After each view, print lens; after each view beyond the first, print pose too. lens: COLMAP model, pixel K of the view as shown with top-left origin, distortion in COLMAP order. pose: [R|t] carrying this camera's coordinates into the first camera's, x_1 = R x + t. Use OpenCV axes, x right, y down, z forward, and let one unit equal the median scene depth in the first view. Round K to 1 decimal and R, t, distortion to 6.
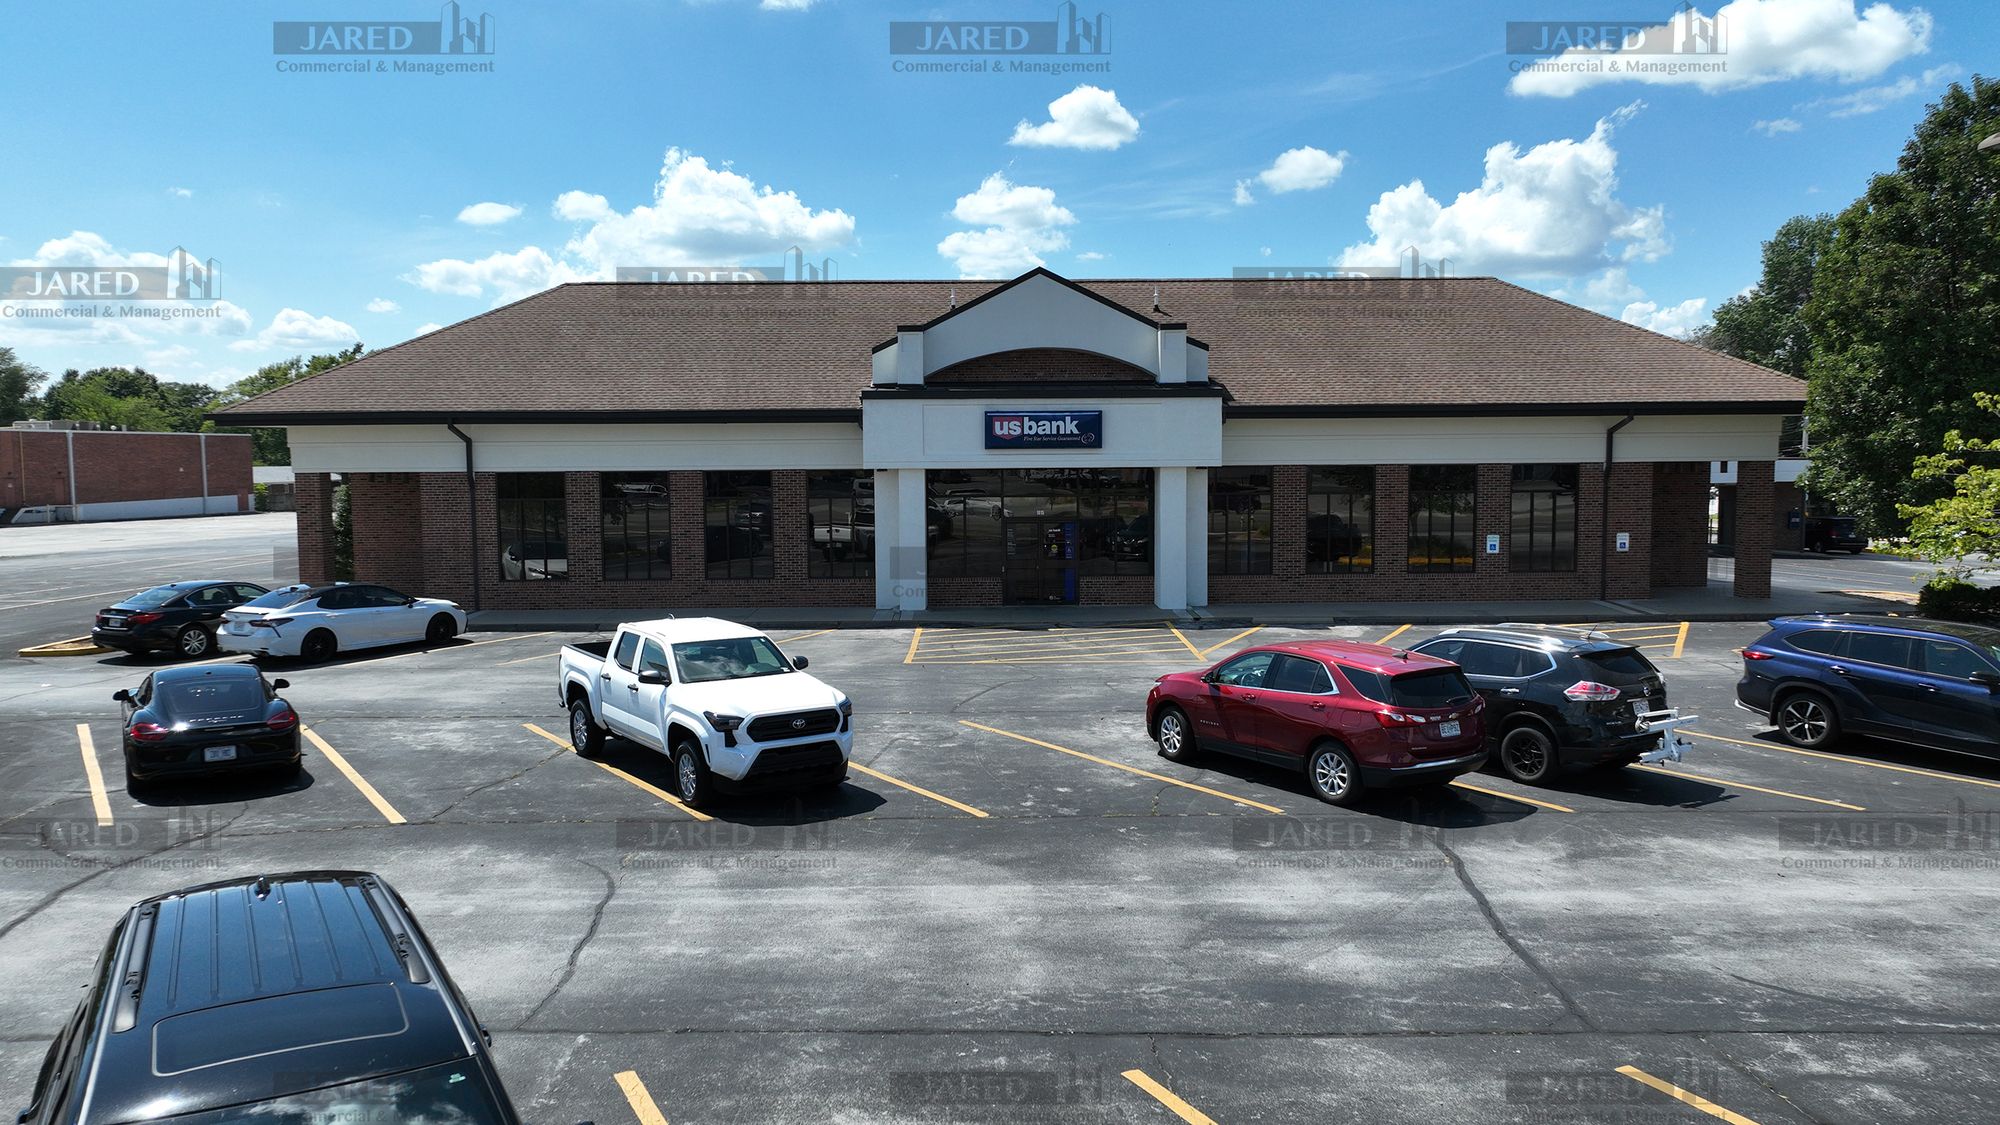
lens RADIAL K [[1432.6, 0, 1000.0], [0, 1432.6, 562.5], [0, 0, 1]] dist [0.008625, 0.001693]
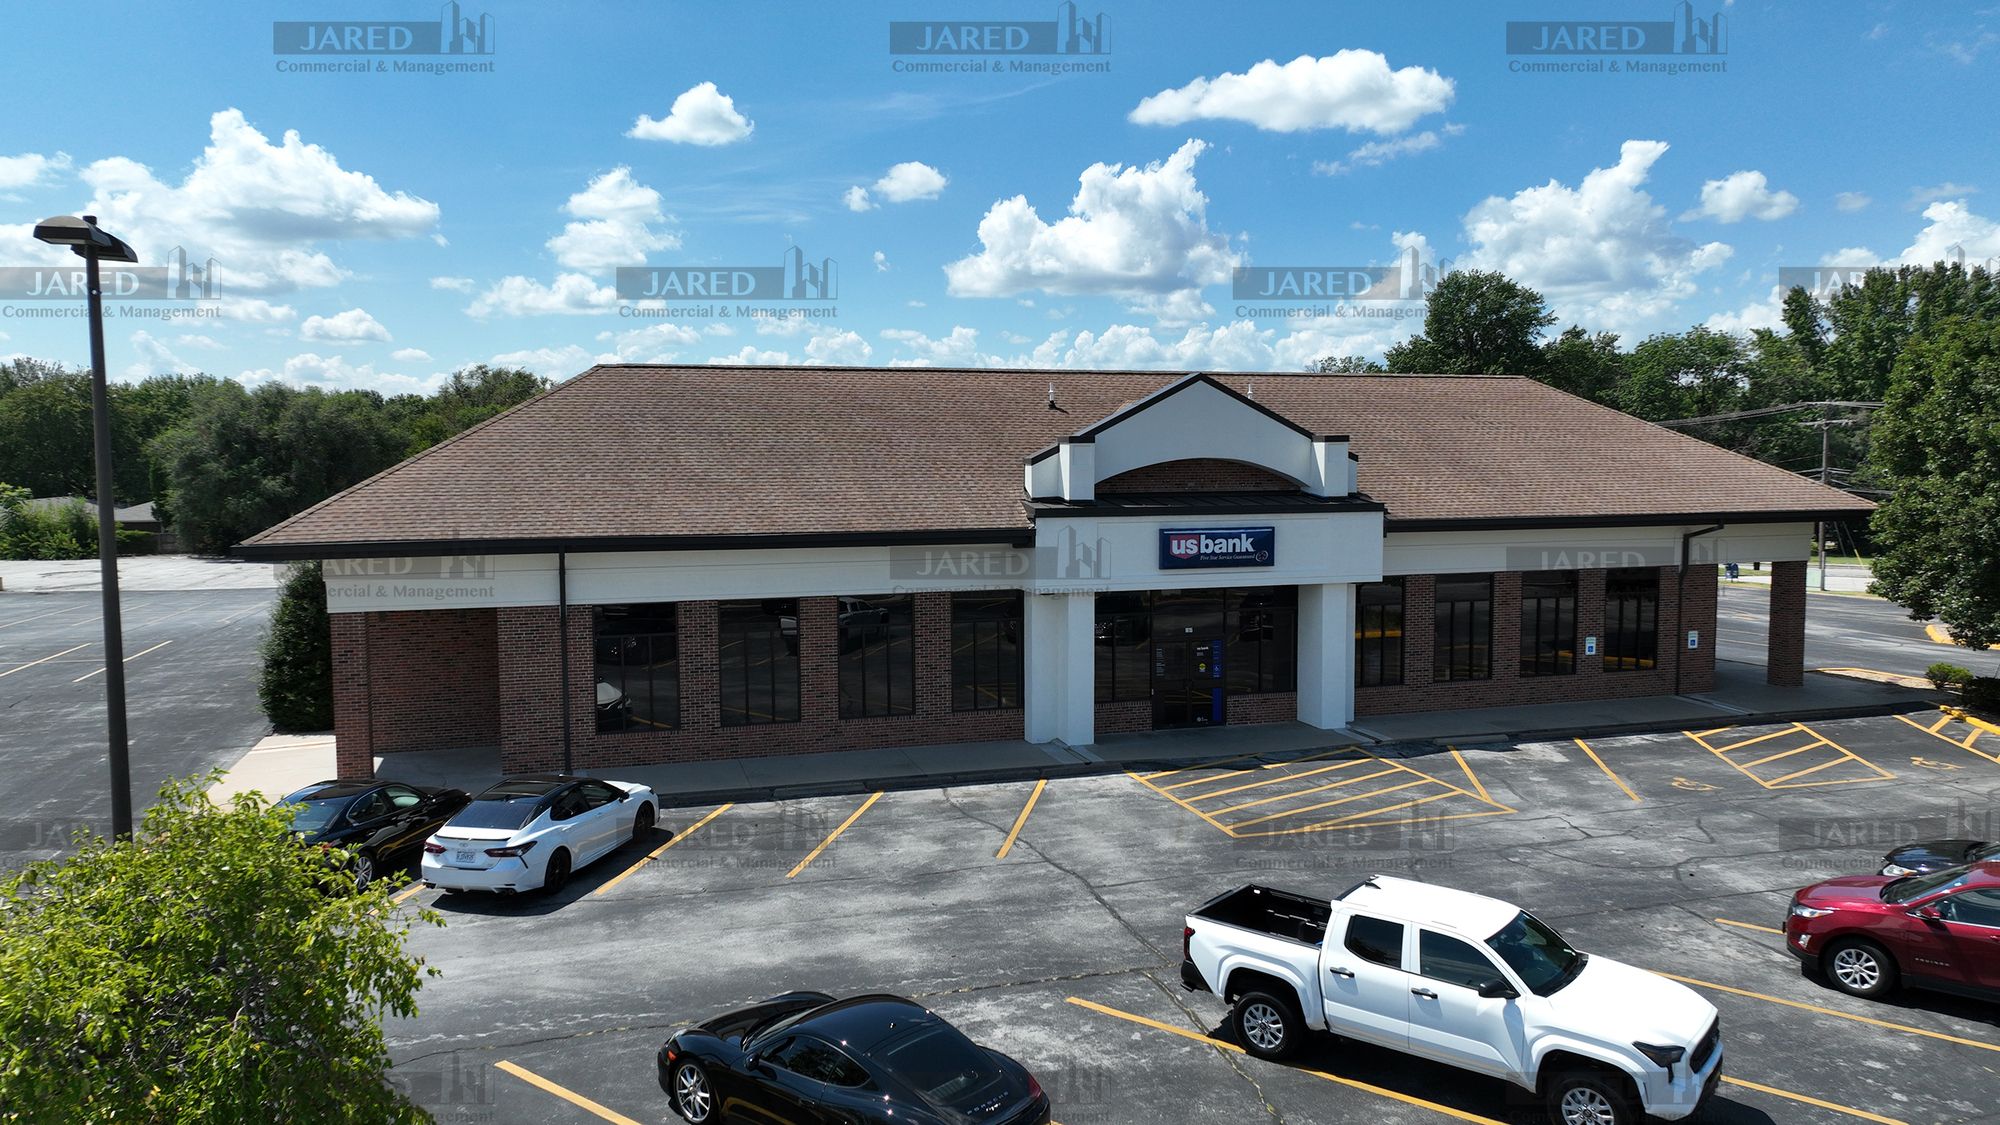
lens RADIAL K [[1432.6, 0, 1000.0], [0, 1432.6, 562.5], [0, 0, 1]] dist [0.008625, 0.001693]
pose [[0.956949, -0.019853, 0.289576, -0.372594], [0.019329, 0.999802, 0.004667, -0.088398], [-0.289612, 0.001131, 0.957144, 0.136246]]
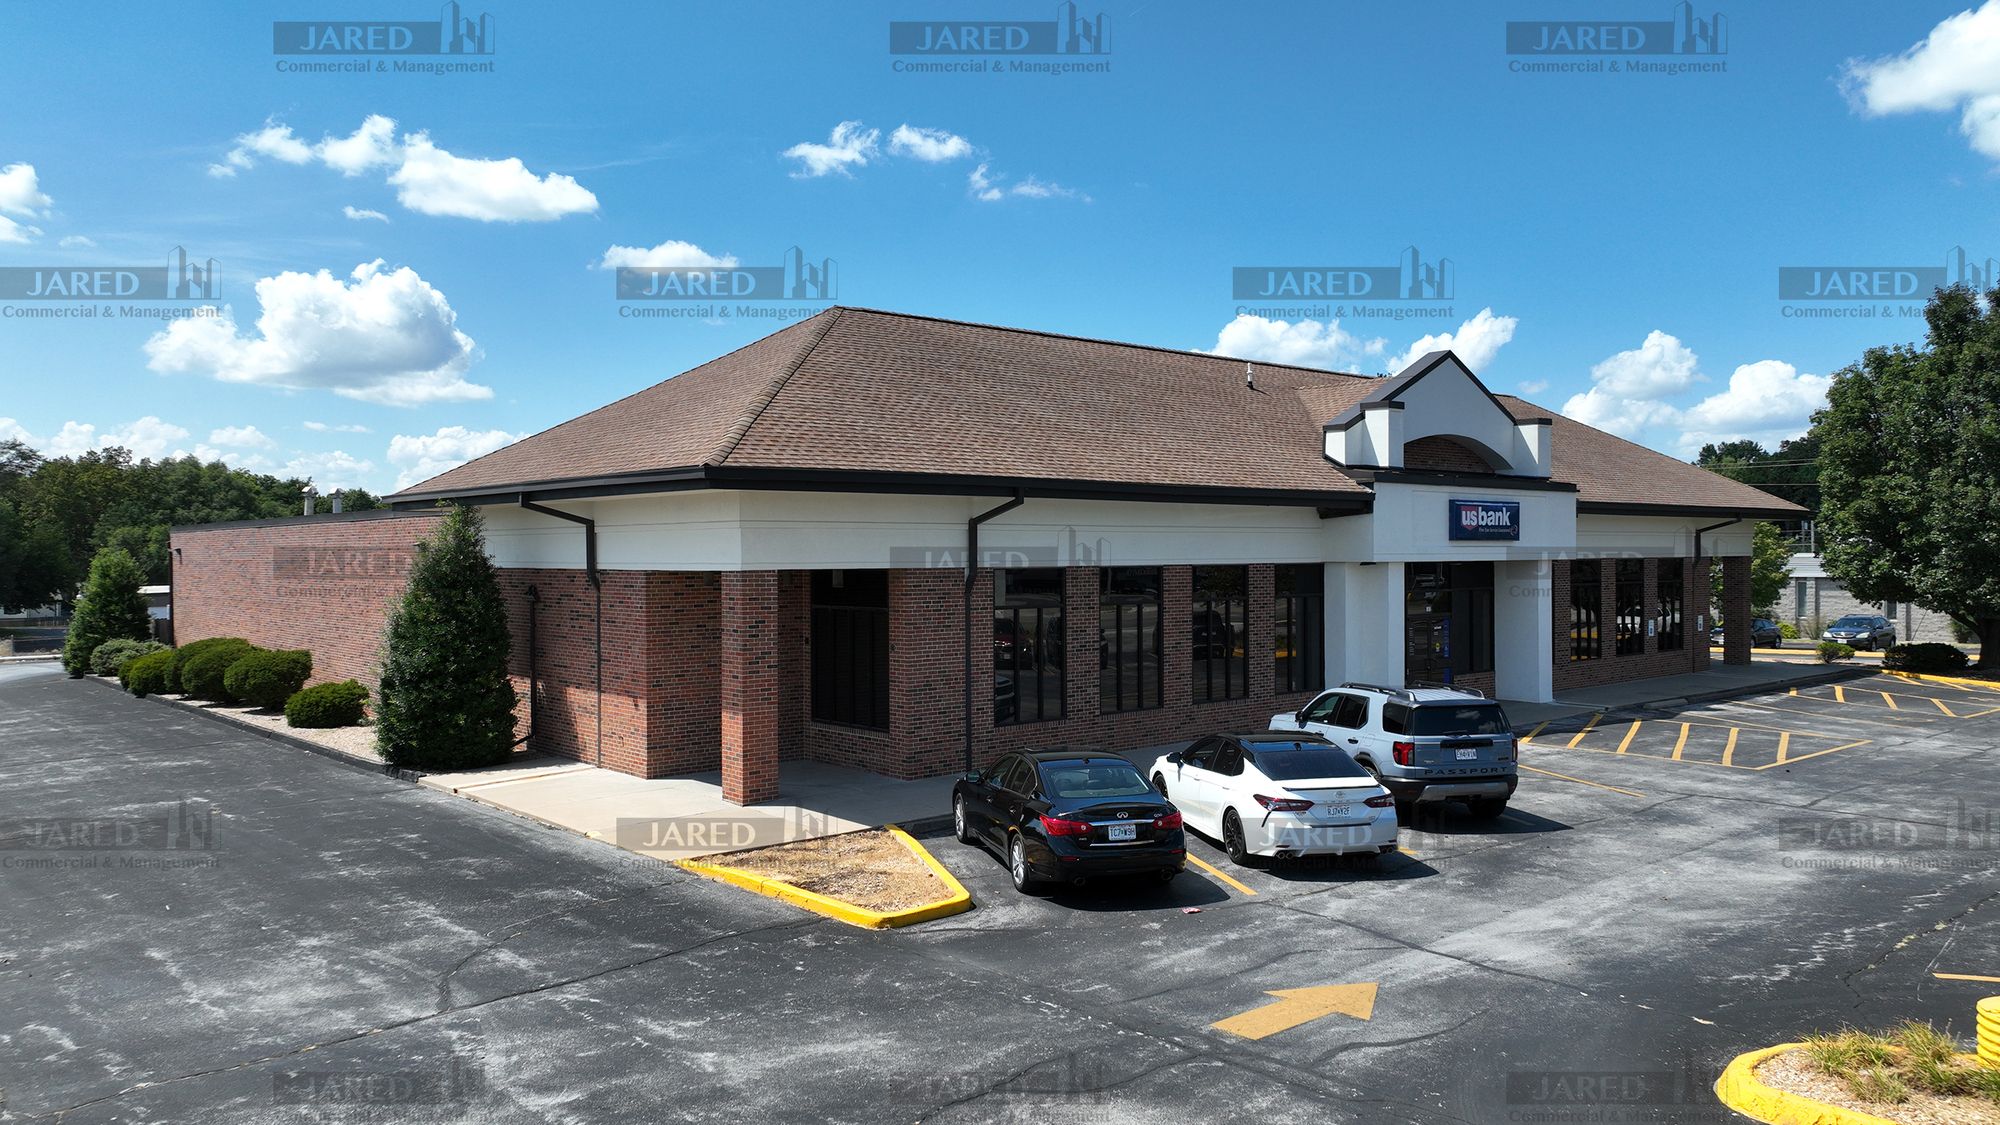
lens RADIAL K [[1432.6, 0, 1000.0], [0, 1432.6, 562.5], [0, 0, 1]] dist [0.008625, 0.001693]
pose [[0.756507, 0.000143, 0.653986, -0.814222], [0.049621, 0.997105, -0.057618, -0.026056], [-0.652101, 0.076040, 0.754309, 0.487964]]
